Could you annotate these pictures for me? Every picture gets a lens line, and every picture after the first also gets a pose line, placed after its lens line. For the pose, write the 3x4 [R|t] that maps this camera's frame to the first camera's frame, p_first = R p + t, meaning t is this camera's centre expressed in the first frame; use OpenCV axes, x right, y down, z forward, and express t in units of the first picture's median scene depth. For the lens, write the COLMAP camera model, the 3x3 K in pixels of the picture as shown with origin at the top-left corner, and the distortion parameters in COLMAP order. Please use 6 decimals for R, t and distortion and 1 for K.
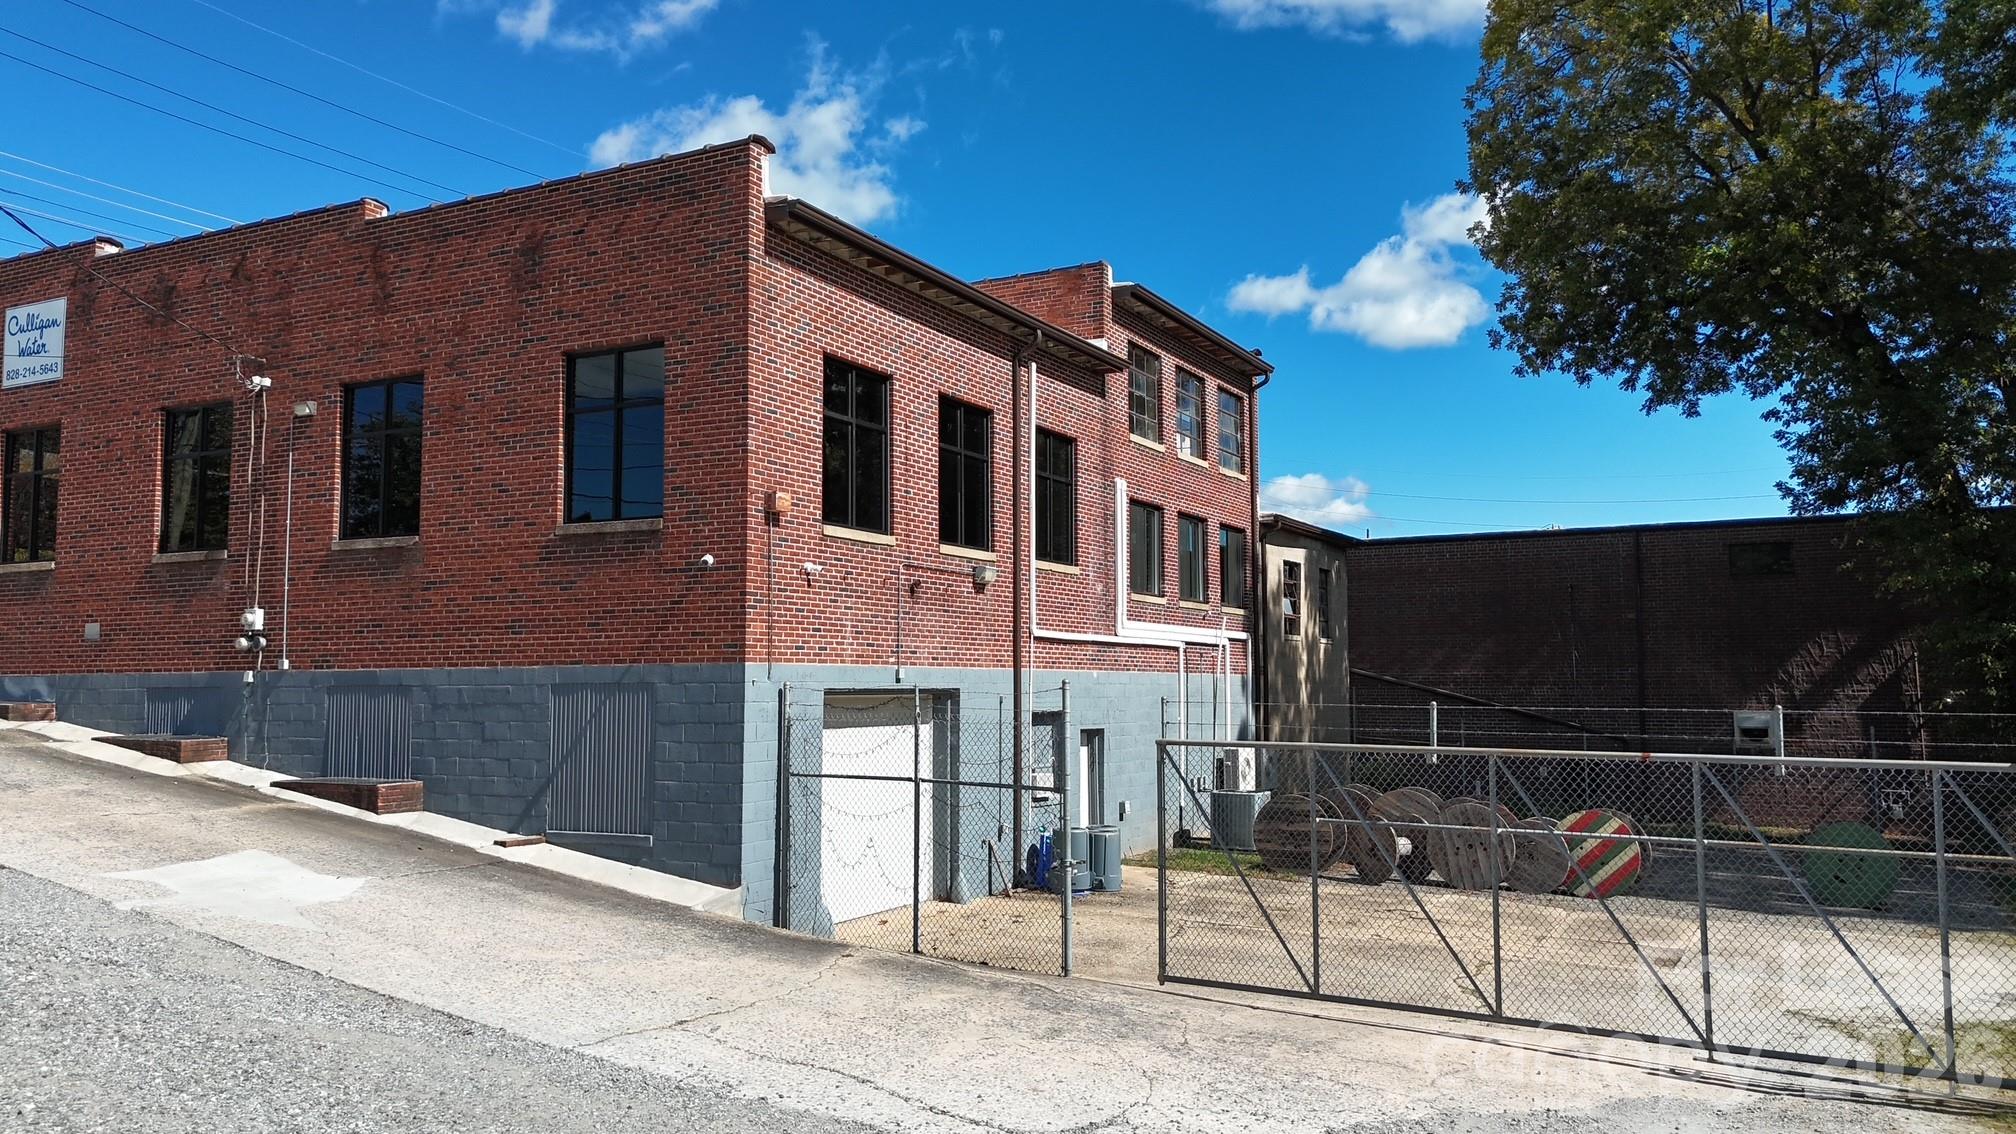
lens RADIAL K [[1482.9, 0, 1012.6], [0, 1482.9, 568.1], [0, 0, 1]] dist [0.086889, -0.095667]
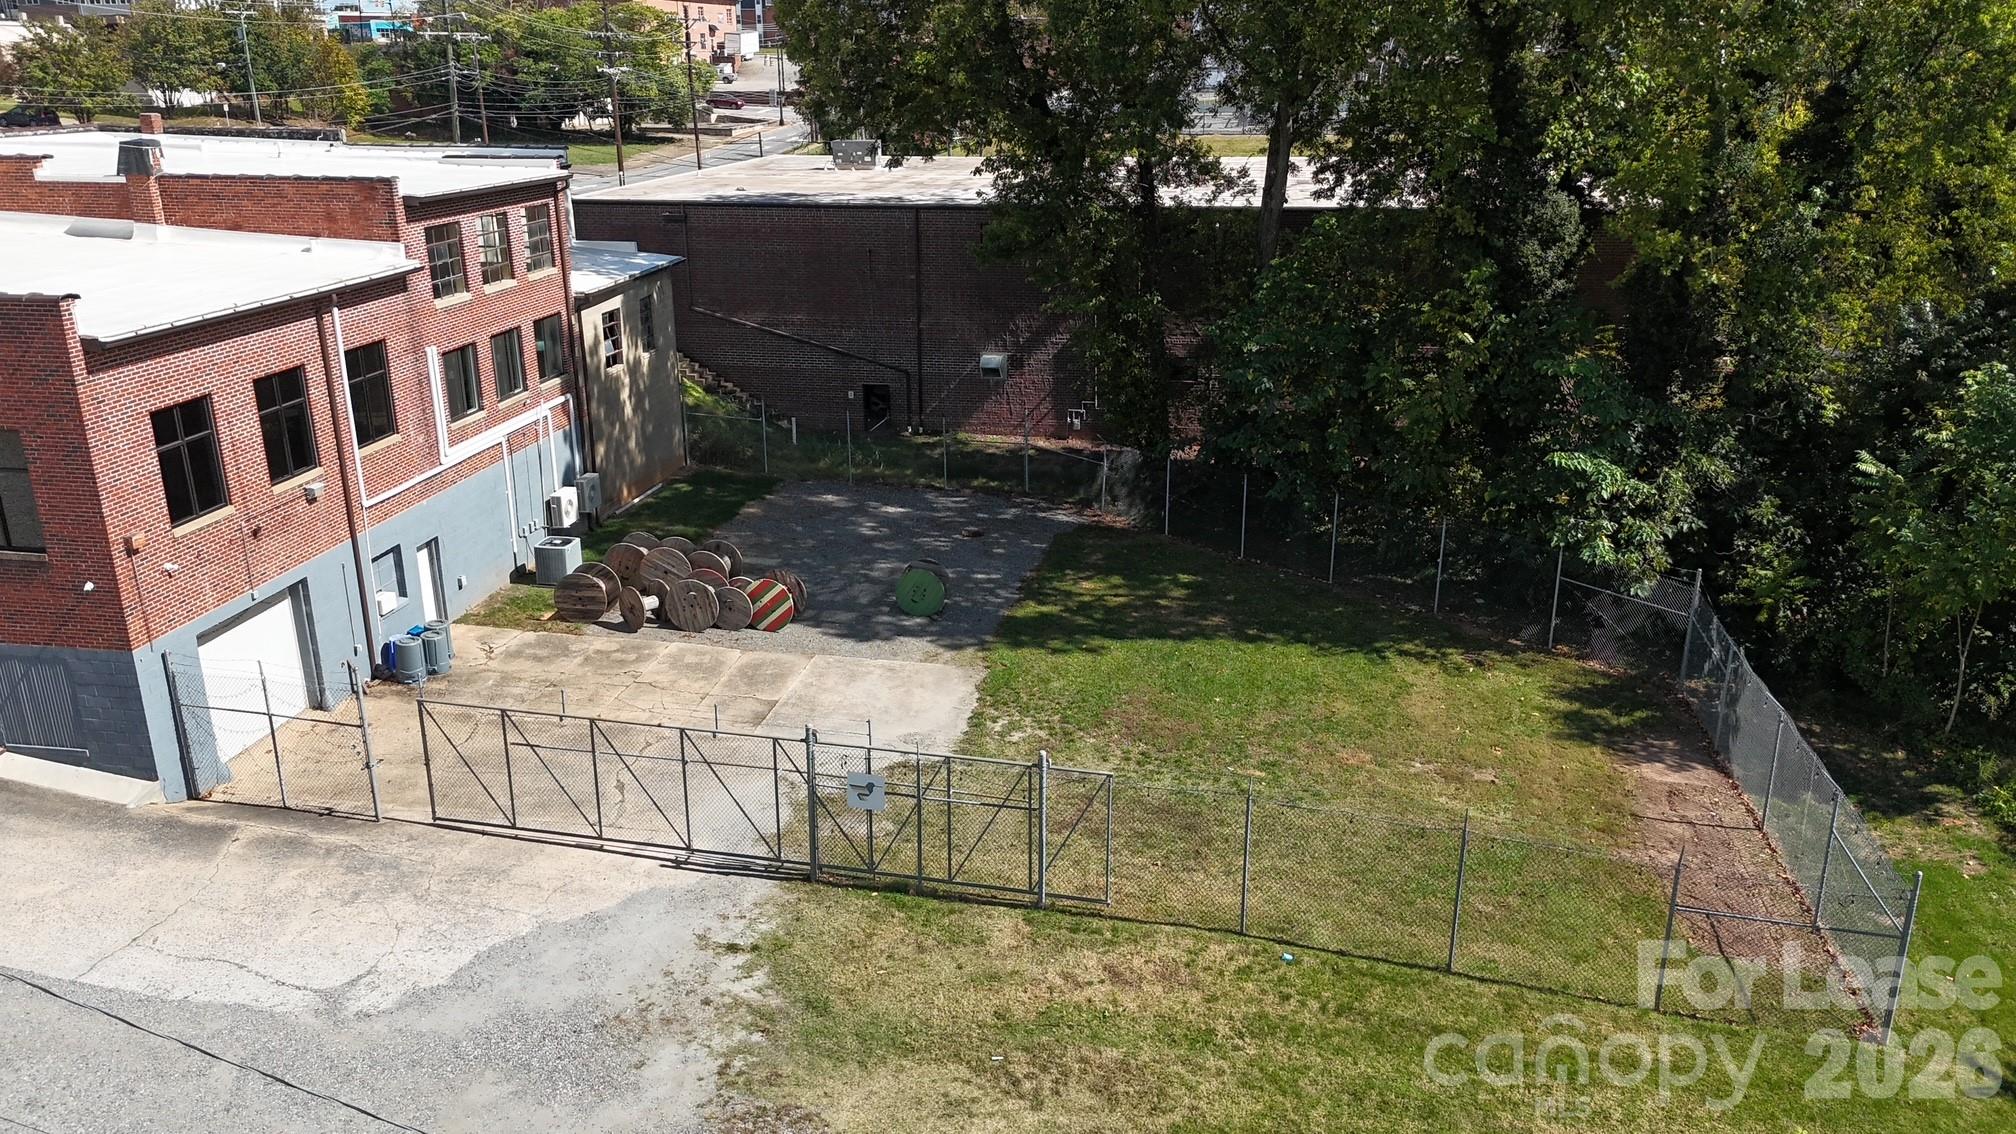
lens RADIAL K [[1482.9, 0, 1012.6], [0, 1482.9, 568.1], [0, 0, 1]] dist [0.086889, -0.095667]
pose [[0.947319, -0.104246, 0.302851, 0.169604], [-0.026089, 0.917295, 0.397353, -0.515635], [-0.319226, -0.384322, 0.866251, -0.470404]]
